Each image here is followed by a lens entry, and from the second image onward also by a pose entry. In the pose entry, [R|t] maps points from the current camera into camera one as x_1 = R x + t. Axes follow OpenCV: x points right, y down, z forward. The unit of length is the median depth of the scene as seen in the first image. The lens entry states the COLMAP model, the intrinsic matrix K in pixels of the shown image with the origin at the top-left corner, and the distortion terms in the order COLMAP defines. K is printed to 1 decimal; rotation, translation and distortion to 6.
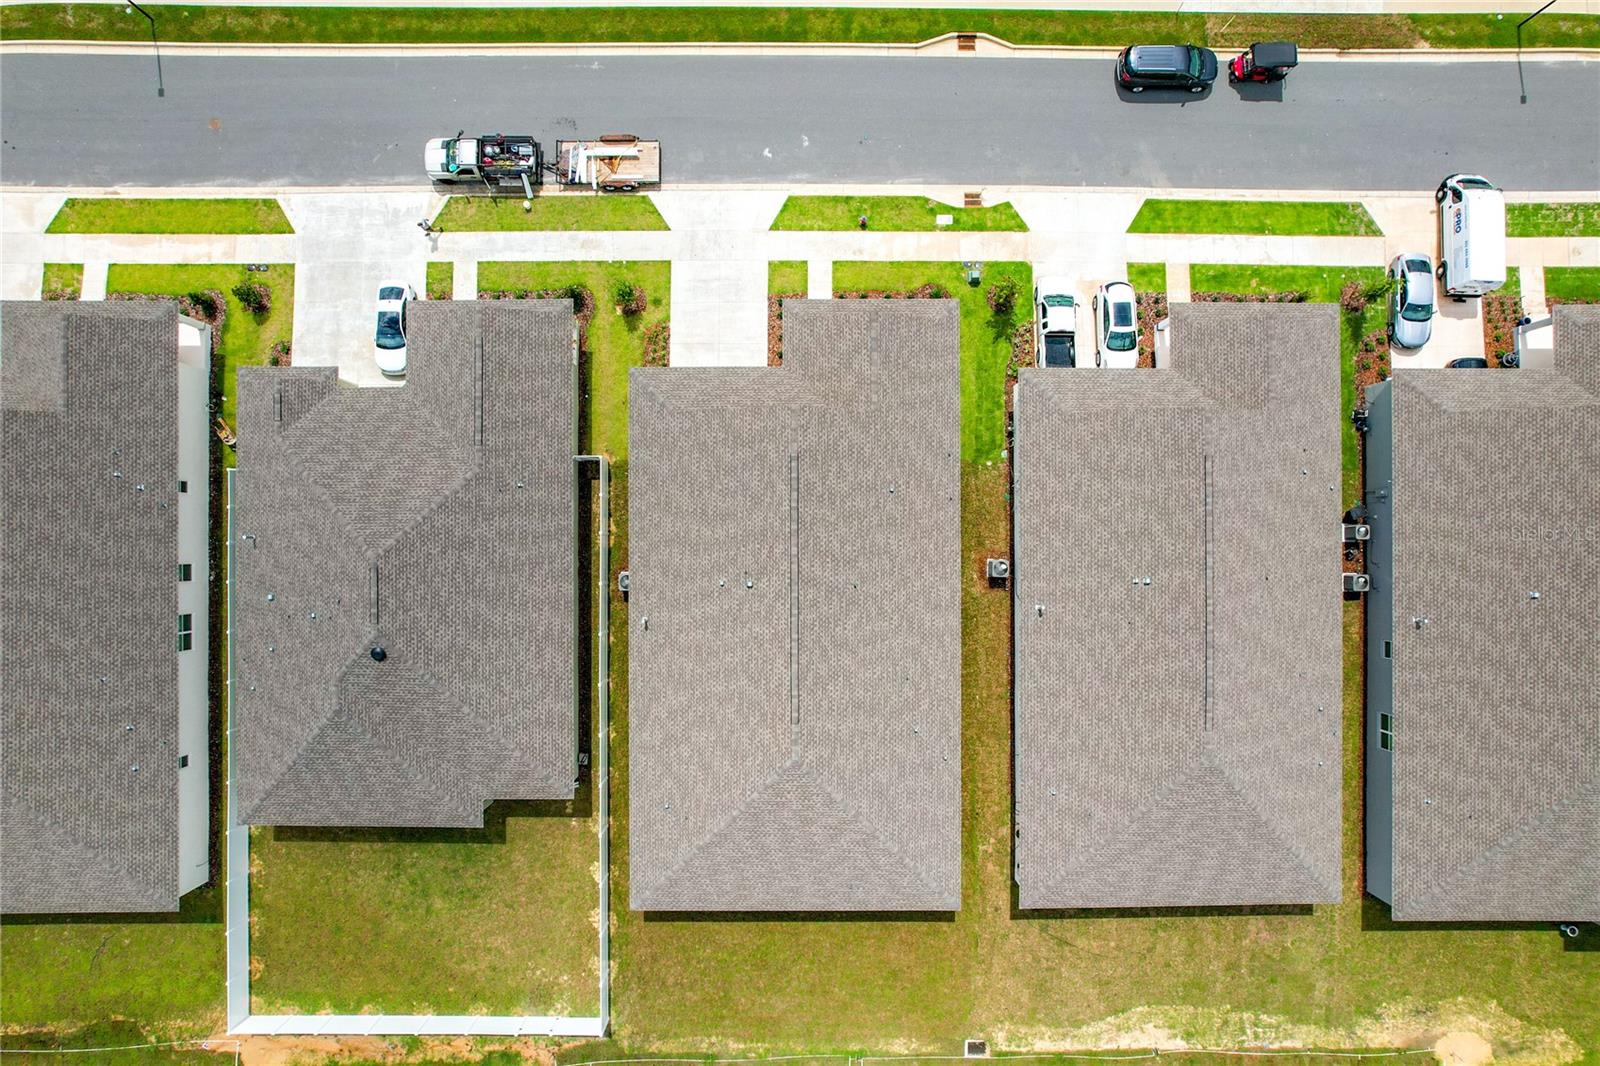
lens RADIAL K [[1087.8, 0, 827.4], [0, 1087.8, 531.7], [0, 0, 1]] dist [-0.088081, 0.093664]
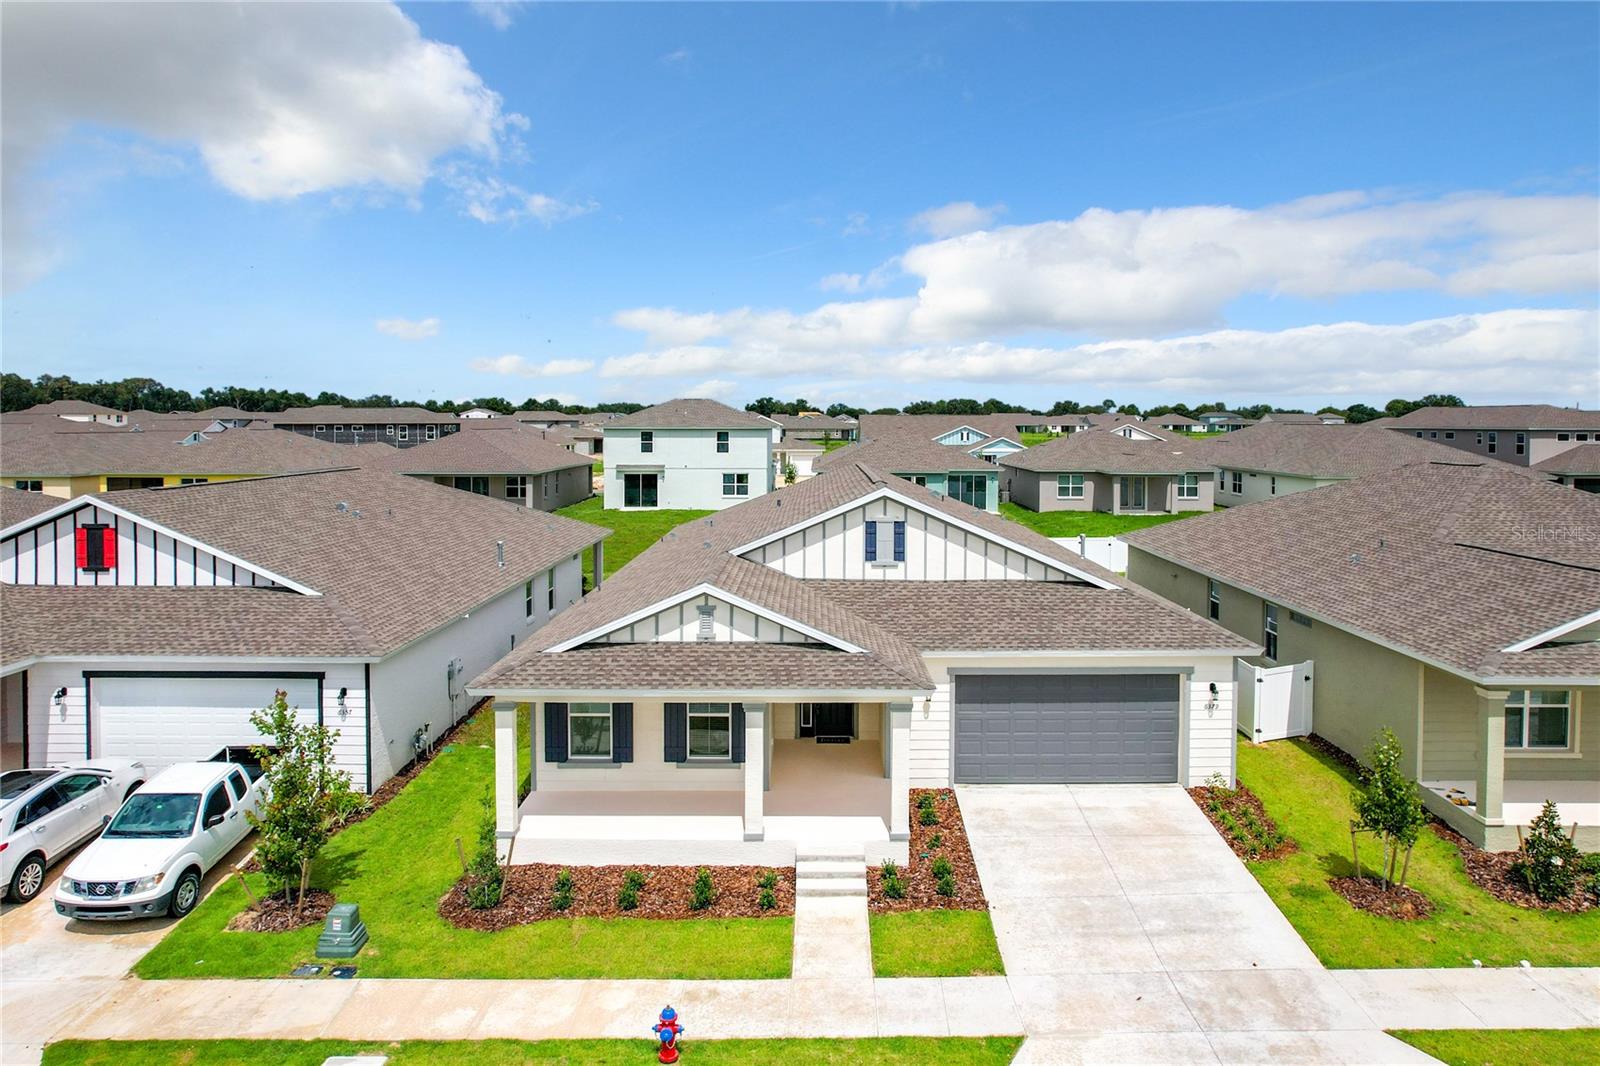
lens RADIAL K [[1032.1, 0, 804.9], [0, 1032.1, 535.4], [0, 0, 1]] dist [-0.073805, 0.065949]
pose [[-0.999920, -0.005781, 0.011257, -0.001872], [0.011746, -0.093017, 0.995595, -0.528098], [-0.004708, 0.995648, 0.093078, 0.869909]]
